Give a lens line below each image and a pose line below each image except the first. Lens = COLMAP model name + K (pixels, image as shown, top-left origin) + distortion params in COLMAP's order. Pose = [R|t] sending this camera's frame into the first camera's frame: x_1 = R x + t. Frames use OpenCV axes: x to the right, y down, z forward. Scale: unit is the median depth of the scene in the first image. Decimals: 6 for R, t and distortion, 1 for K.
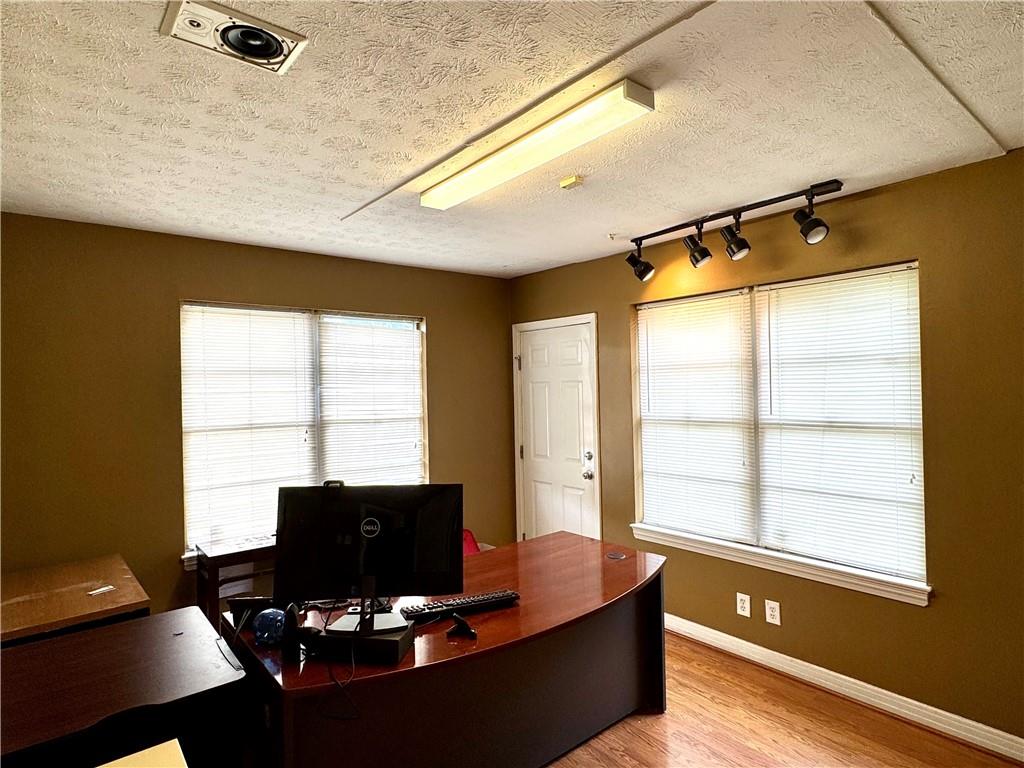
lens RADIAL K [[578.1, 0, 513.8], [0, 578.1, 381.0], [0, 0, 1]] dist [0.003386, 0.000142]
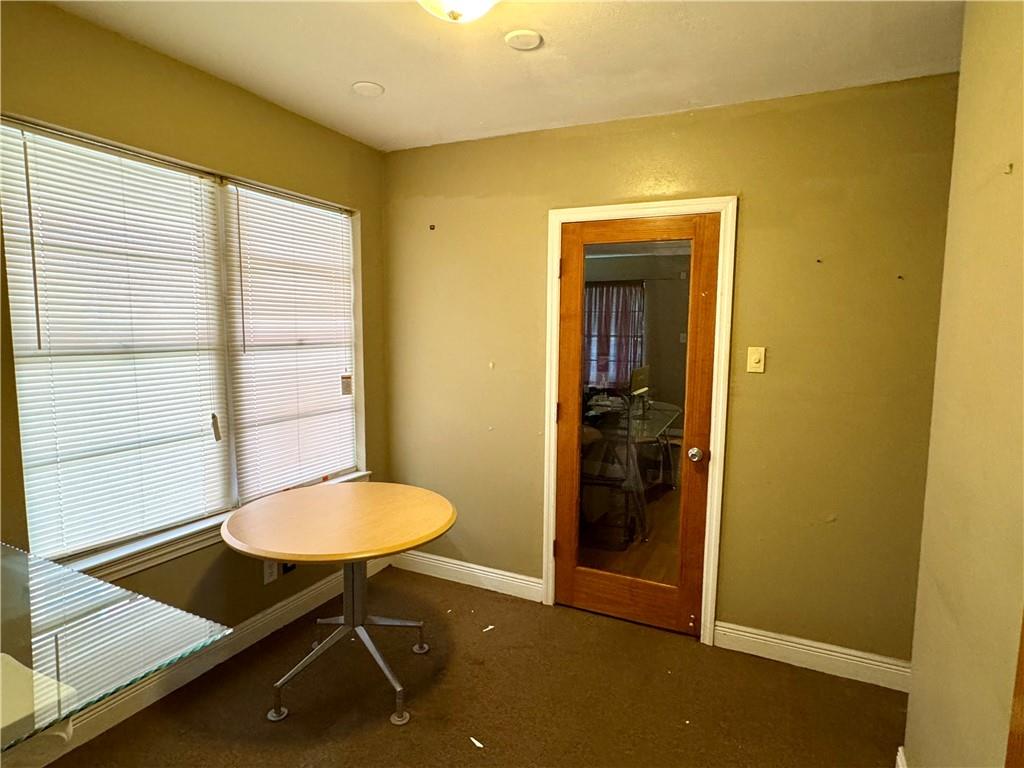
lens RADIAL K [[578.1, 0, 510.3], [0, 578.1, 380.4], [0, 0, 1]] dist [0.003386, 0.000142]
pose [[-0.426570, -0.074150, 0.901410, -0.533161], [-0.020112, 0.997165, 0.072509, 0.072148], [-0.904231, 0.012801, -0.426852, 1.231663]]
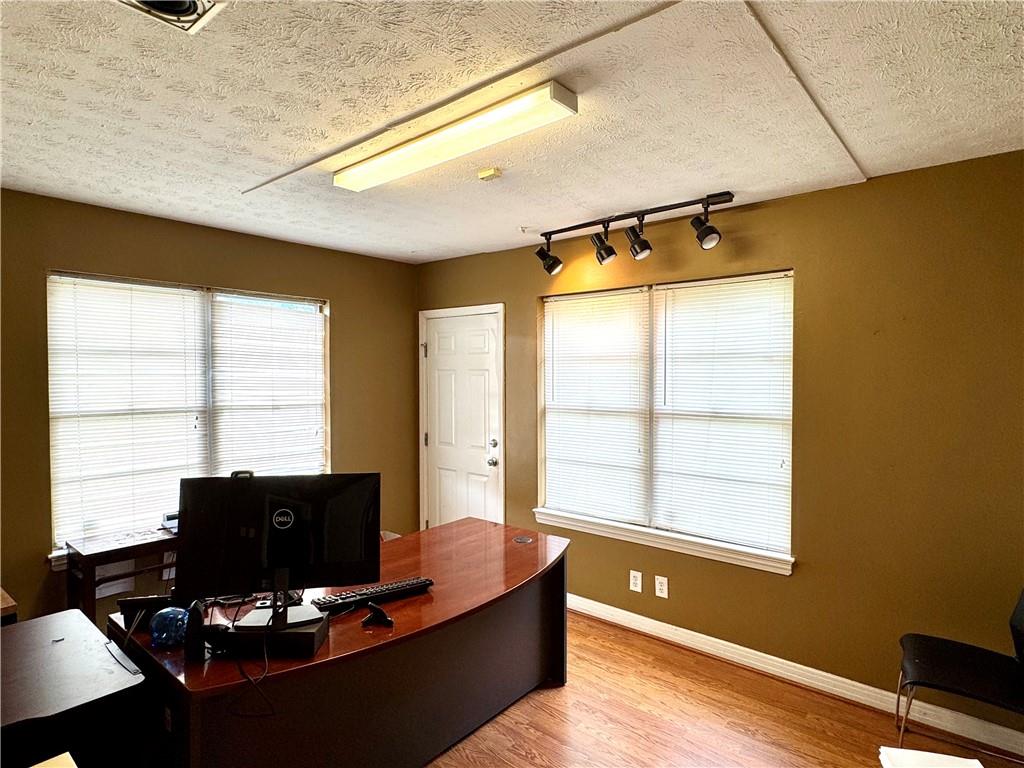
lens RADIAL K [[578.1, 0, 514.0], [0, 578.1, 382.1], [0, 0, 1]] dist [0.003386, 0.000142]
pose [[0.983486, 0.017896, 0.180100, -0.031701], [-0.022427, 0.999480, 0.023151, -0.004324], [-0.179592, -0.026808, 0.983376, -0.010320]]
